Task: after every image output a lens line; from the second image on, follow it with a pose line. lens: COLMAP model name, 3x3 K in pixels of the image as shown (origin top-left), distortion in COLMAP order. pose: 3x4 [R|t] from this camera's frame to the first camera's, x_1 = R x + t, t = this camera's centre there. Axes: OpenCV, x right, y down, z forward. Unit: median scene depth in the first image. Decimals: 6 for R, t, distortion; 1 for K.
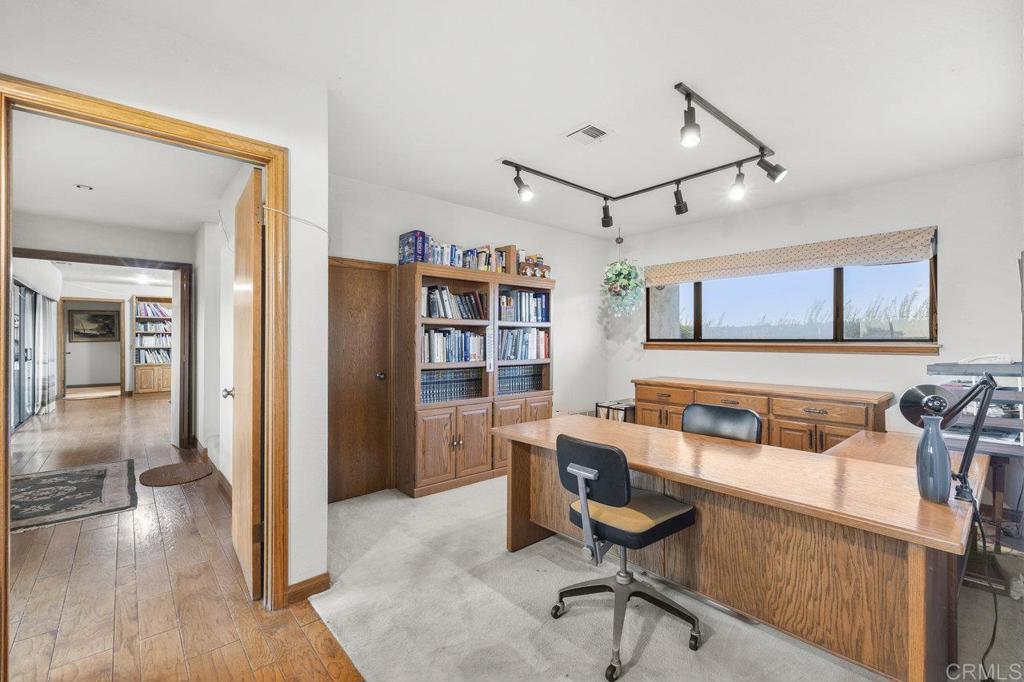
lens RADIAL K [[461.0, 0, 517.3], [0, 461.0, 340.3], [0, 0, 1]] dist [0.014381, 0.000013]
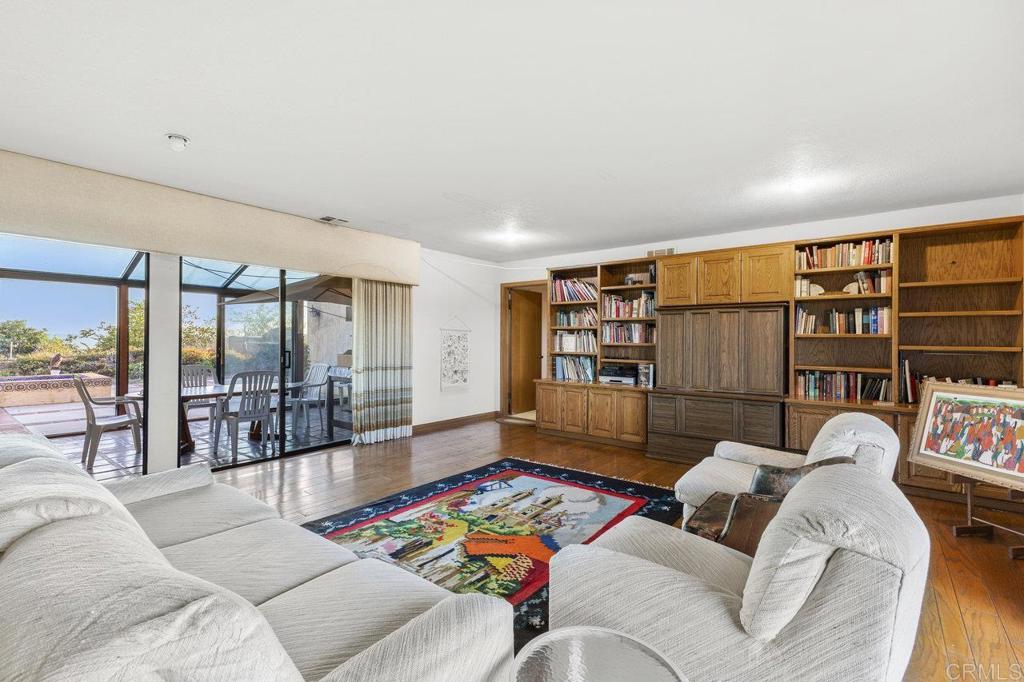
lens RADIAL K [[461.0, 0, 515.3], [0, 461.0, 337.8], [0, 0, 1]] dist [0.014381, 0.000013]
pose [[0.195537, -0.000167, -0.980696, -0.220463], [-0.009251, 0.999955, -0.002015, -0.002372], [0.980653, 0.009467, 0.195527, 0.813522]]
